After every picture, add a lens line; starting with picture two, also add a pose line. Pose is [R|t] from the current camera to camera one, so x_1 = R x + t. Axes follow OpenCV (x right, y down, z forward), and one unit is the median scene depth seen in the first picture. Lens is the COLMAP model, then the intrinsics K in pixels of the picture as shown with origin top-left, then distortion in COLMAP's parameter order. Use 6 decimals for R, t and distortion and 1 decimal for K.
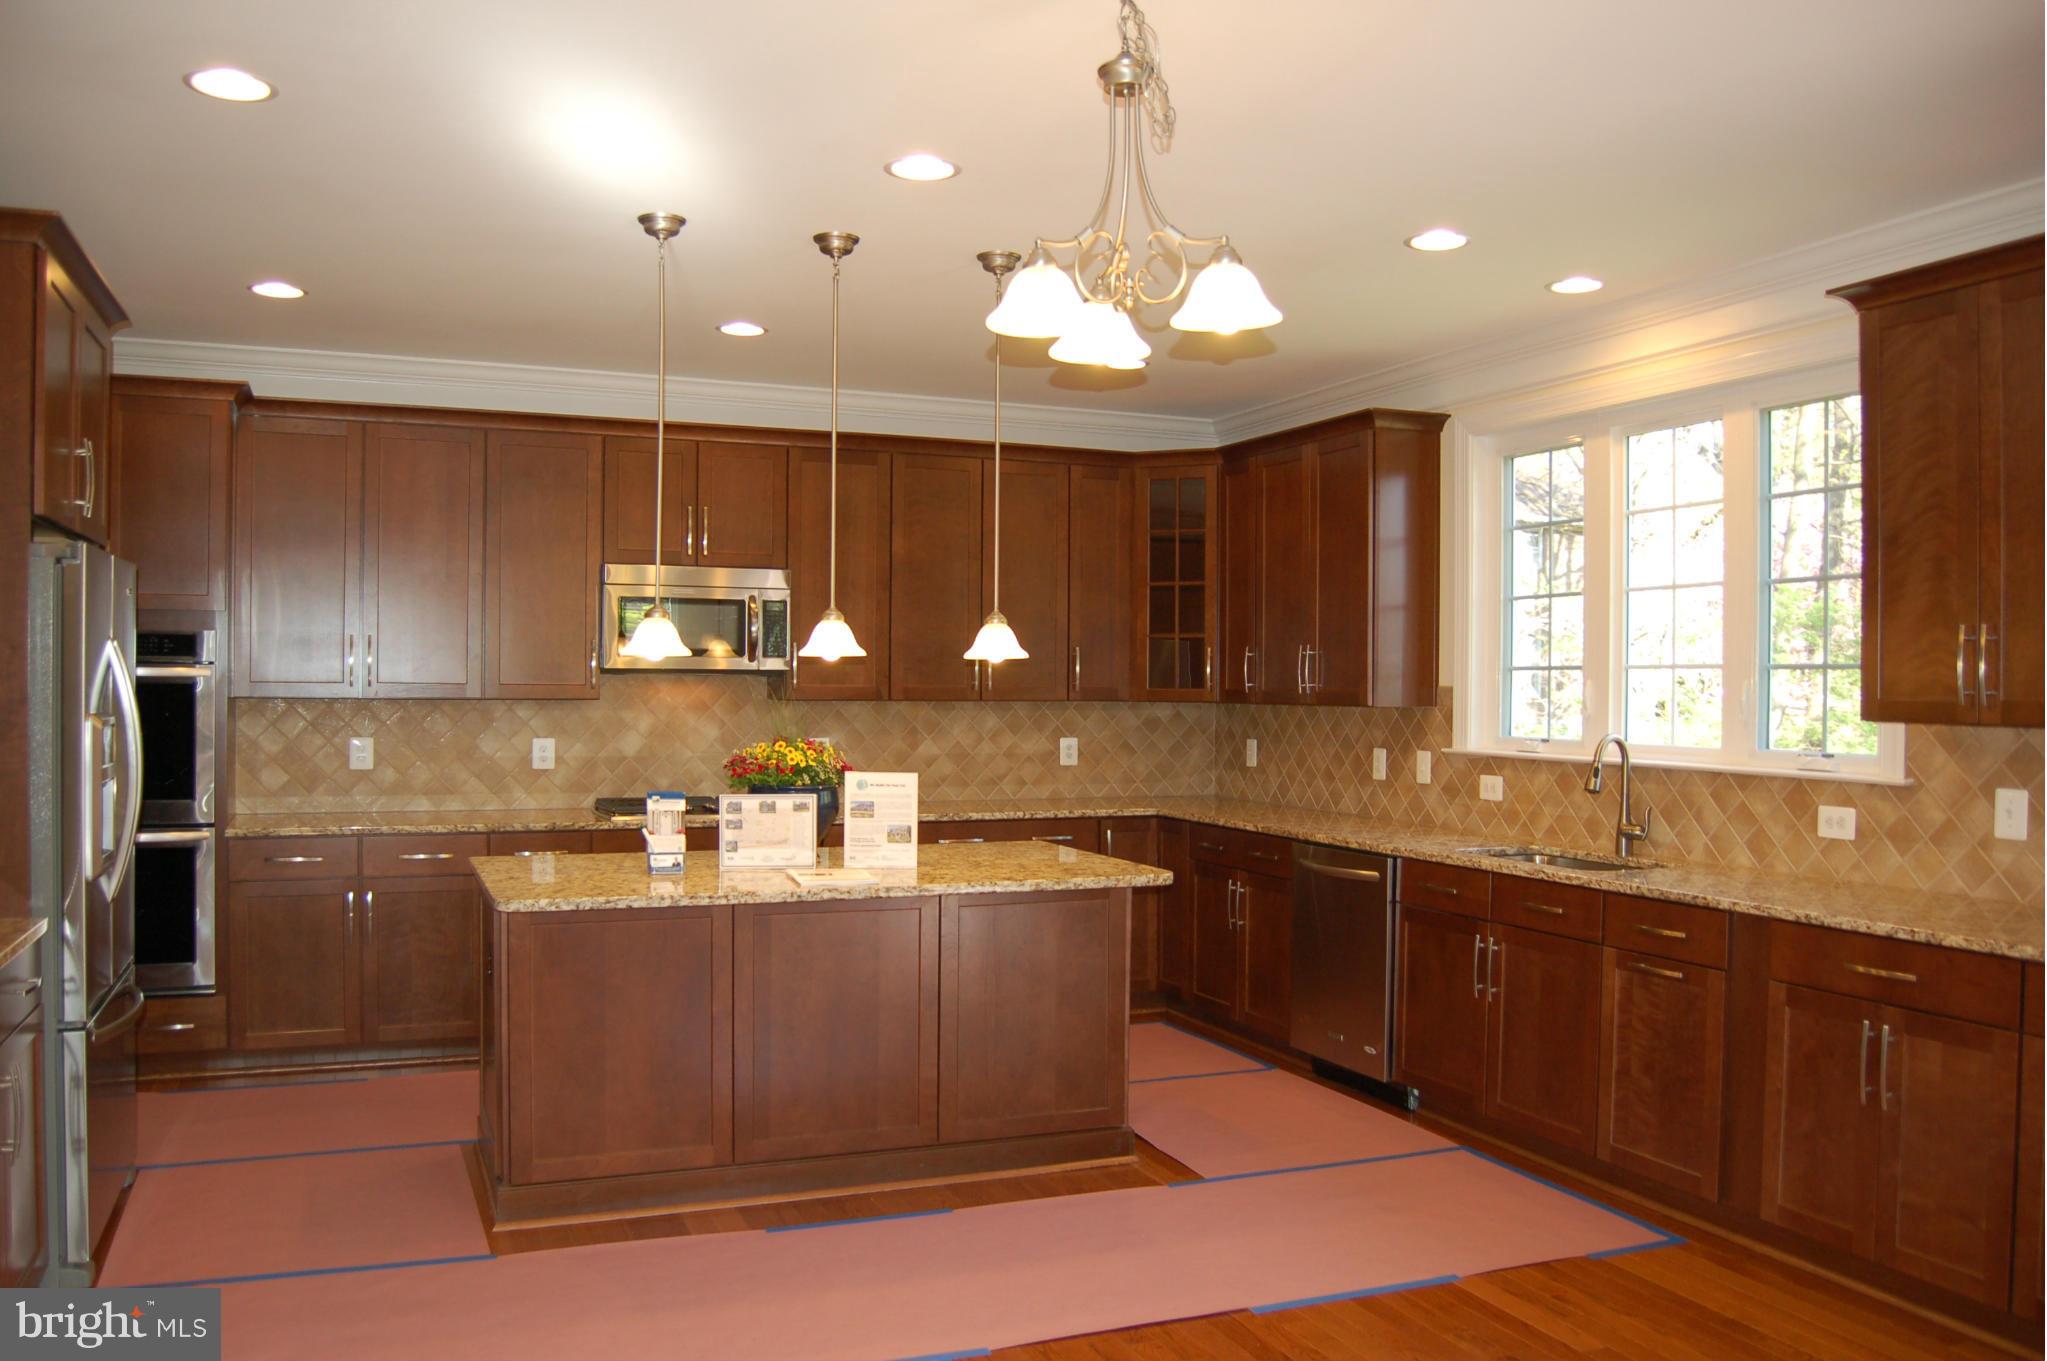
lens RADIAL K [[1617.2, 0, 1003.9], [0, 1617.2, 689.9], [0, 0, 1]] dist [-0.086144, 0.029507]
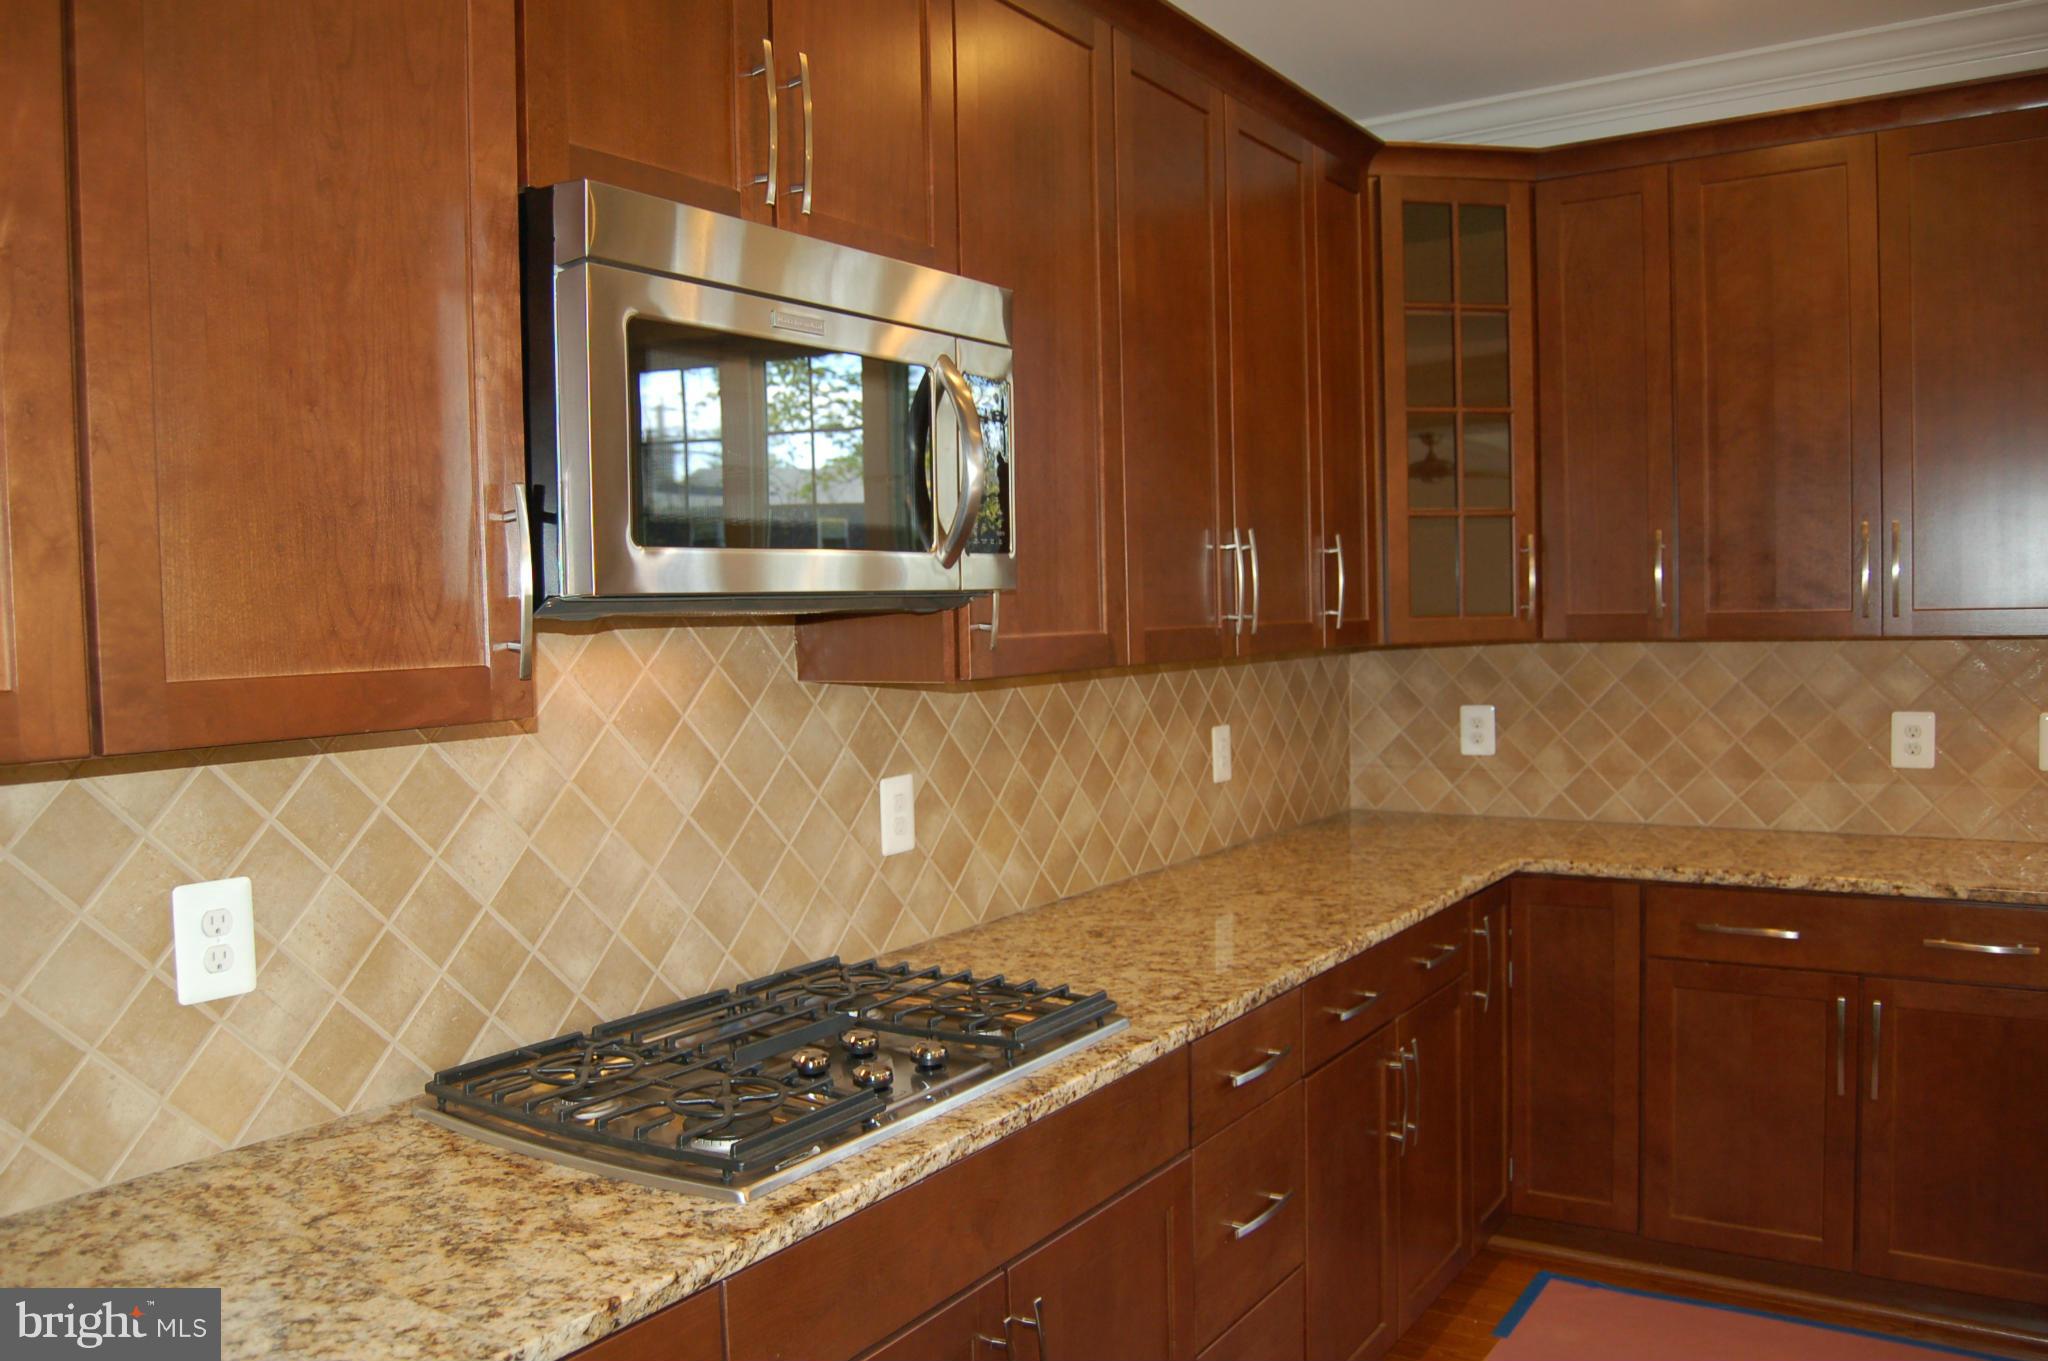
lens RADIAL K [[1618.0, 0, 1039.3], [0, 1618.0, 694.3], [0, 0, 1]] dist [-0.086144, 0.029507]
pose [[0.817064, -0.058566, 0.573565, -0.399583], [0.035979, 0.998068, 0.050658, -0.009575], [-0.575424, -0.020755, 0.817592, 0.891385]]
